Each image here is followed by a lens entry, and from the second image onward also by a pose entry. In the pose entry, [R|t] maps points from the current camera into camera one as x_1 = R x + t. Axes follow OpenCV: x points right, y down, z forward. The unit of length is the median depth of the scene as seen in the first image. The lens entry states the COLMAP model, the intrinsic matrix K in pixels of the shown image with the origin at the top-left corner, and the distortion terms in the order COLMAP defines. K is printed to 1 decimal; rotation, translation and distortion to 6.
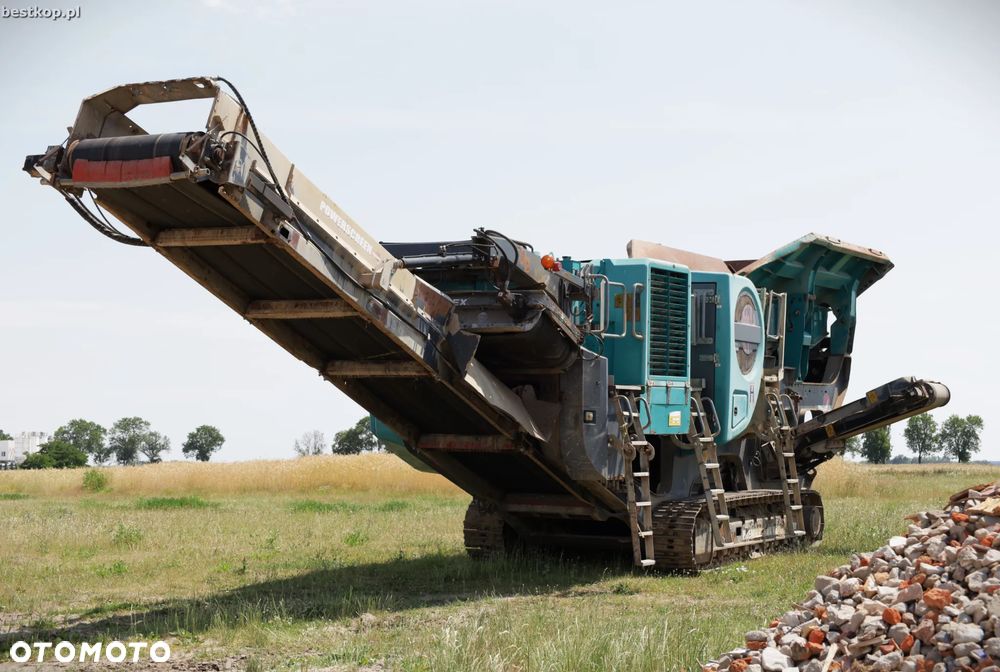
lens RADIAL K [[1772.2, 0, 468.9], [0, 1772.2, 336.6], [0, 0, 1]] dist [-0.032558, -0.023608]
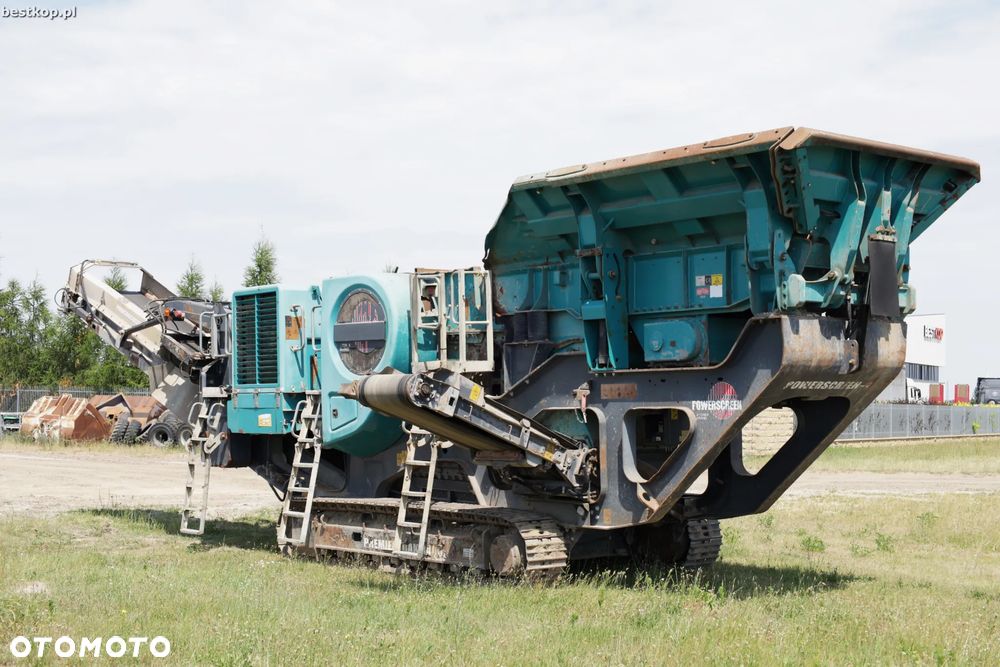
lens RADIAL K [[1474.4, 0, 500.0], [0, 1474.4, 333.5], [0, 0, 1]] dist [0.013814, -0.045670]
pose [[-0.346361, -0.046753, -0.936936, 0.919895], [0.048232, 0.996549, -0.067557, 0.059316], [0.936861, -0.068589, -0.342910, 1.405858]]
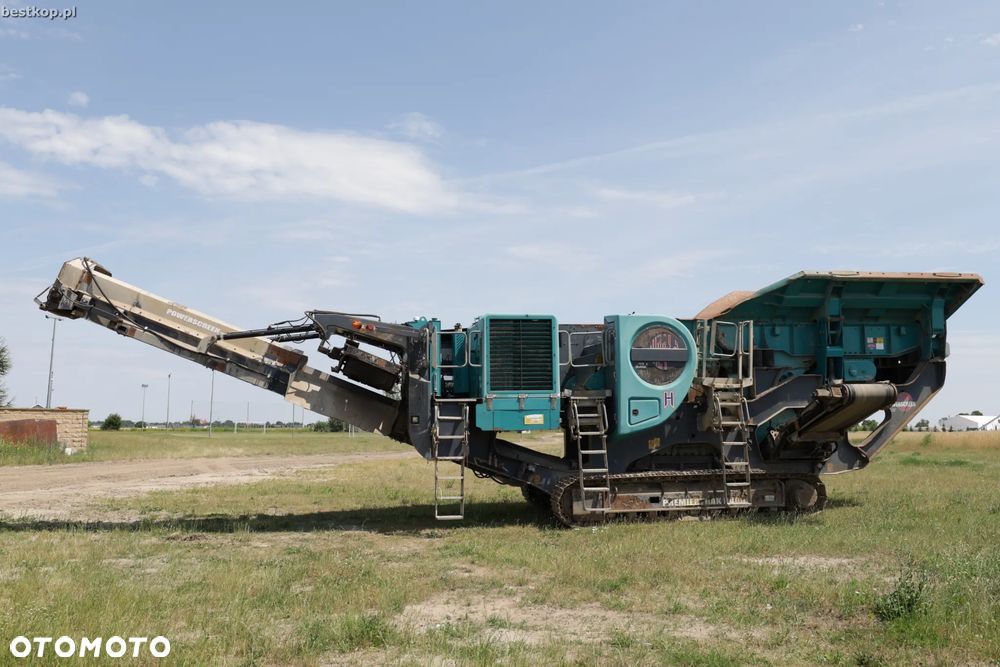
lens RADIAL K [[817.1, 0, 500.0], [0, 817.1, 333.5], [0, 0, 1]] dist [-0.021130, -0.002475]
pose [[0.636866, -0.081081, -0.766699, 0.590496], [0.049874, 0.996704, -0.063977, 0.016632], [0.769360, 0.002506, 0.638811, 0.521657]]
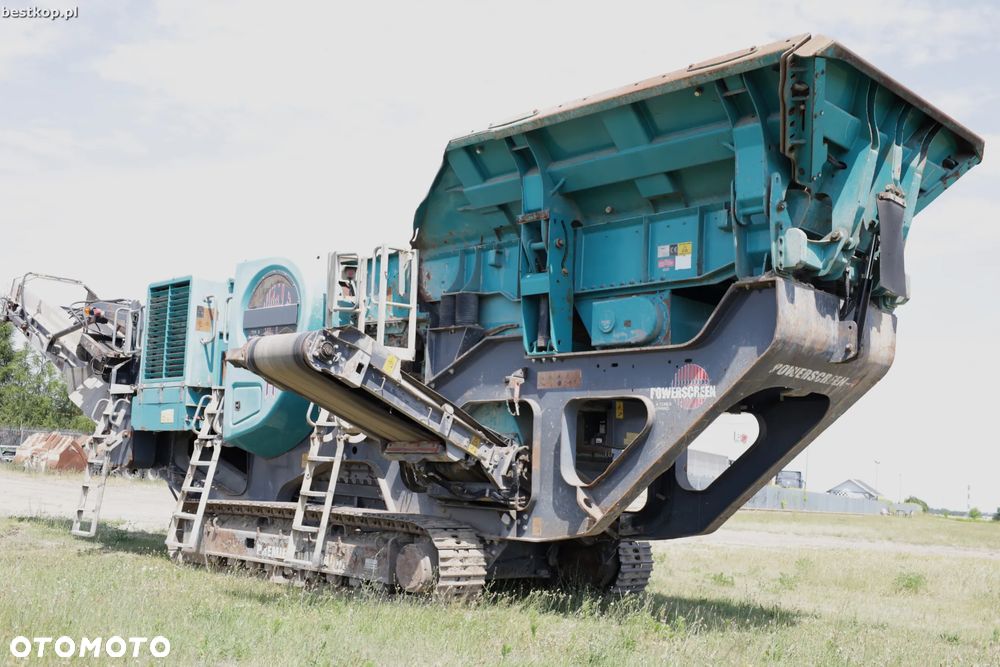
lens RADIAL K [[1069.2, 0, 500.0], [0, 1069.2, 333.5], [0, 0, 1]] dist [-0.005629, 0.025531]
pose [[-0.272127, -0.149022, -0.950652, 0.658282], [-0.004682, 0.988129, -0.153557, 0.091371], [0.962250, -0.037336, -0.269594, 1.308800]]
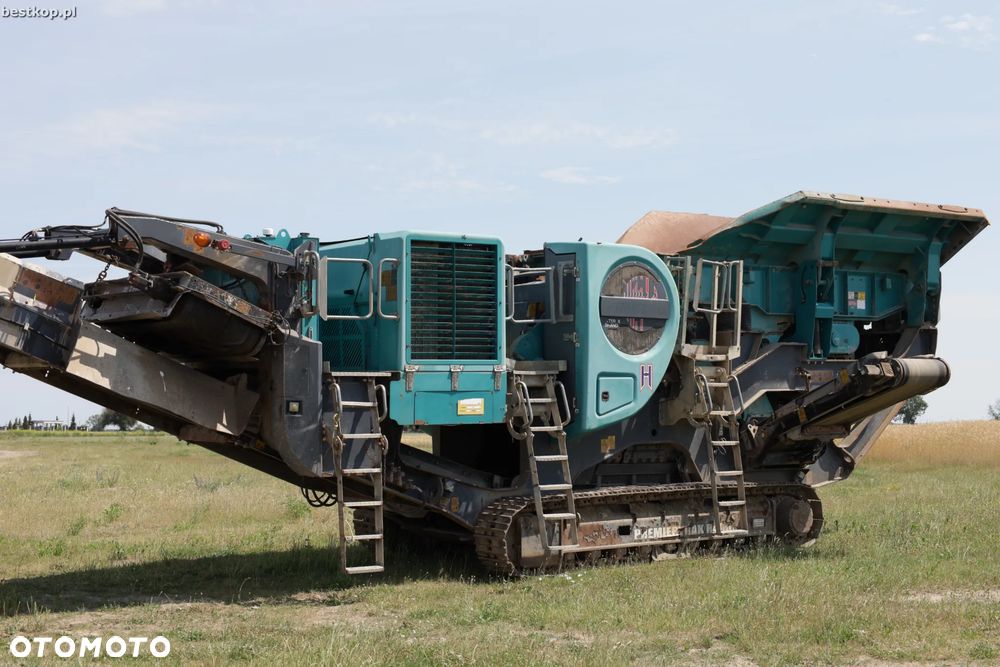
lens RADIAL K [[1474.4, 0, 500.0], [0, 1474.4, 333.5], [0, 0, 1]] dist [0.013814, -0.045670]
pose [[0.910797, -0.025425, -0.412070, 0.418232], [0.029239, 0.999568, 0.002952, 0.007019], [0.411817, -0.014737, 0.911147, 0.308299]]
